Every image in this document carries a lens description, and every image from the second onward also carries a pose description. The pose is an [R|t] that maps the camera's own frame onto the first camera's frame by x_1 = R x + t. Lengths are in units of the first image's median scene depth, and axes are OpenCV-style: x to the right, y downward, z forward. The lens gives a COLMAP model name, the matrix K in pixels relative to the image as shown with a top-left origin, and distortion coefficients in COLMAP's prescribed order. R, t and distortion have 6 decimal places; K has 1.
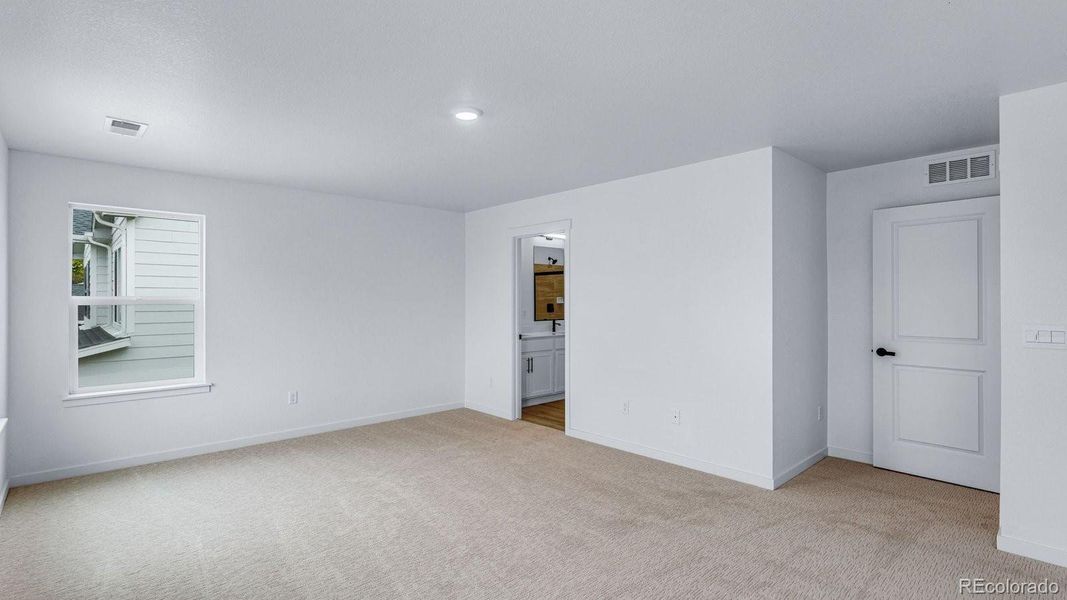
lens RADIAL K [[507.4, 0, 534.7], [0, 507.4, 301.3], [0, 0, 1]] dist [-0.010145, 0.000764]
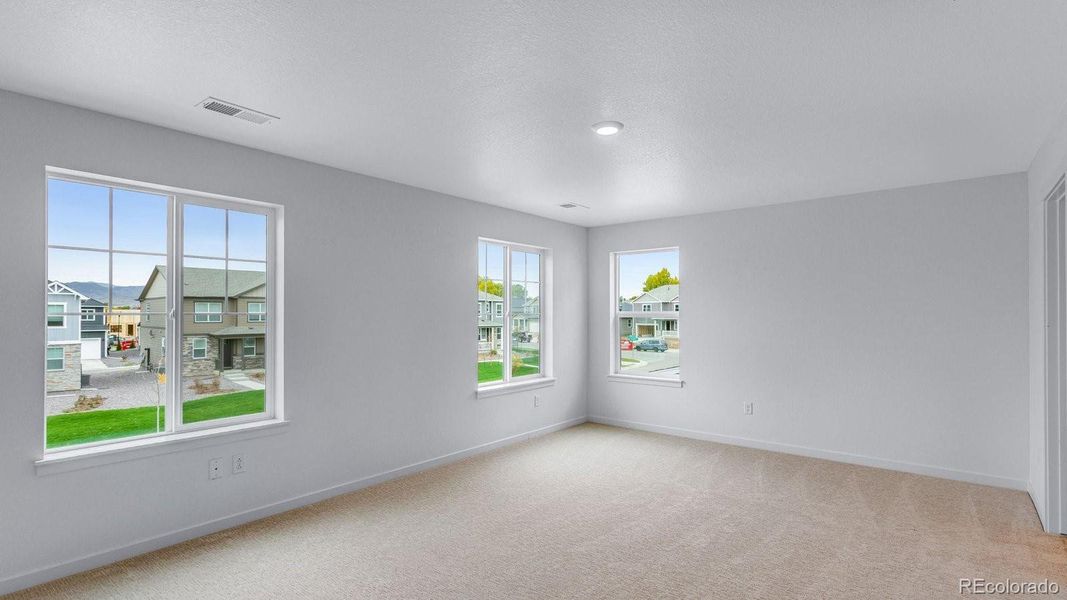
lens RADIAL K [[507.4, 0, 530.7], [0, 507.4, 305.6], [0, 0, 1]] dist [-0.010145, 0.000764]
pose [[0.122063, -0.013191, -0.992435, 0.565392], [-0.004370, 0.999895, -0.013827, -0.005086], [0.992513, 0.006024, 0.121992, 0.477975]]
